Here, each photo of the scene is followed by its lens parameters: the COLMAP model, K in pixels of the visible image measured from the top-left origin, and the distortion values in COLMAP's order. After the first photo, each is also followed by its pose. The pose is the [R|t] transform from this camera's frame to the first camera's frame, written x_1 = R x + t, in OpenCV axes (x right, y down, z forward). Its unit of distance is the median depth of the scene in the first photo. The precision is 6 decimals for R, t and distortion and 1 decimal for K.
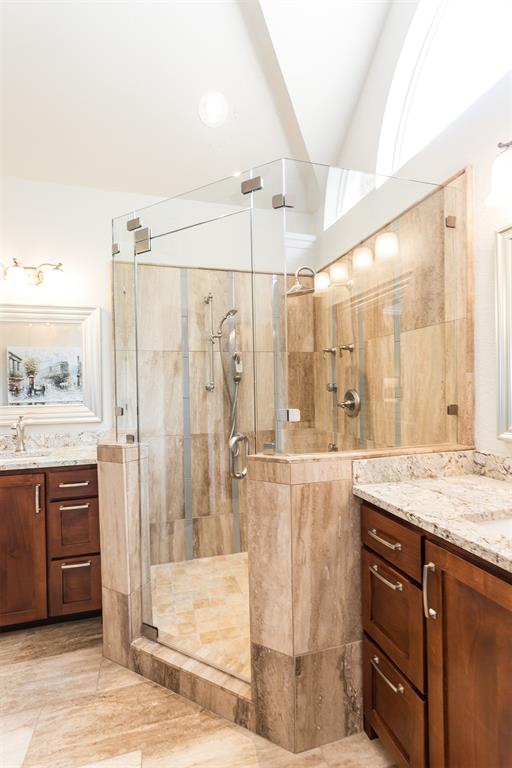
lens RADIAL K [[364.7, 0, 255.4], [0, 364.7, 390.9], [0, 0, 1]] dist [0.002215, -0.000319]
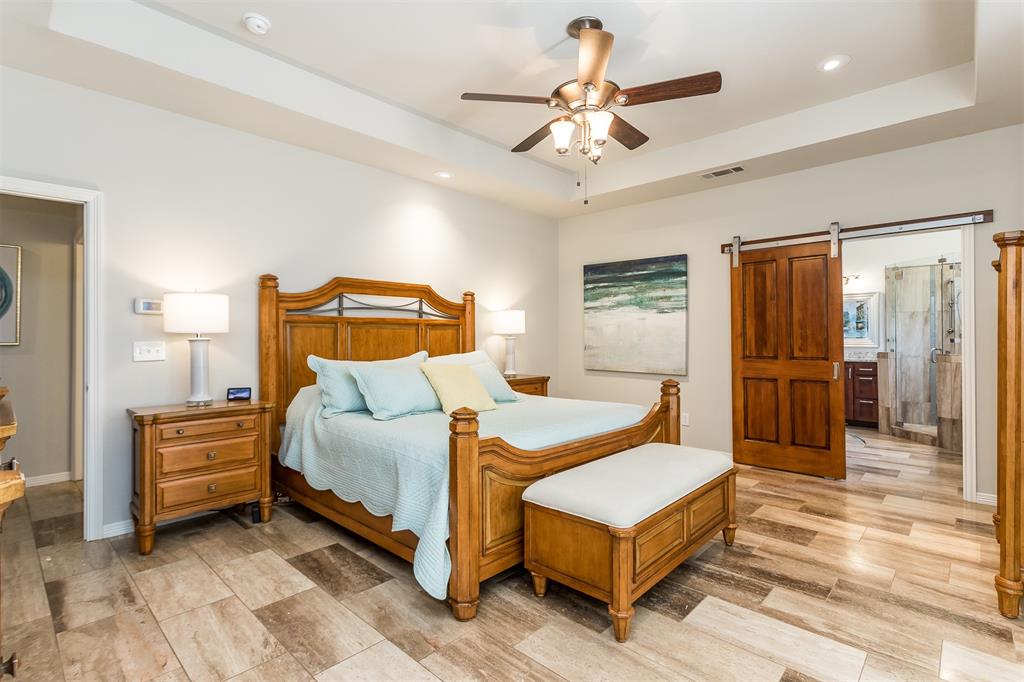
lens RADIAL K [[489.8, 0, 507.3], [0, 489.8, 335.5], [0, 0, 1]] dist [-0.000326, 0.000774]
pose [[0.506361, 0.011208, -0.862249, 1.237316], [-0.011058, 0.999918, 0.006504, 0.030809], [0.862251, 0.006241, 0.506443, -3.035256]]
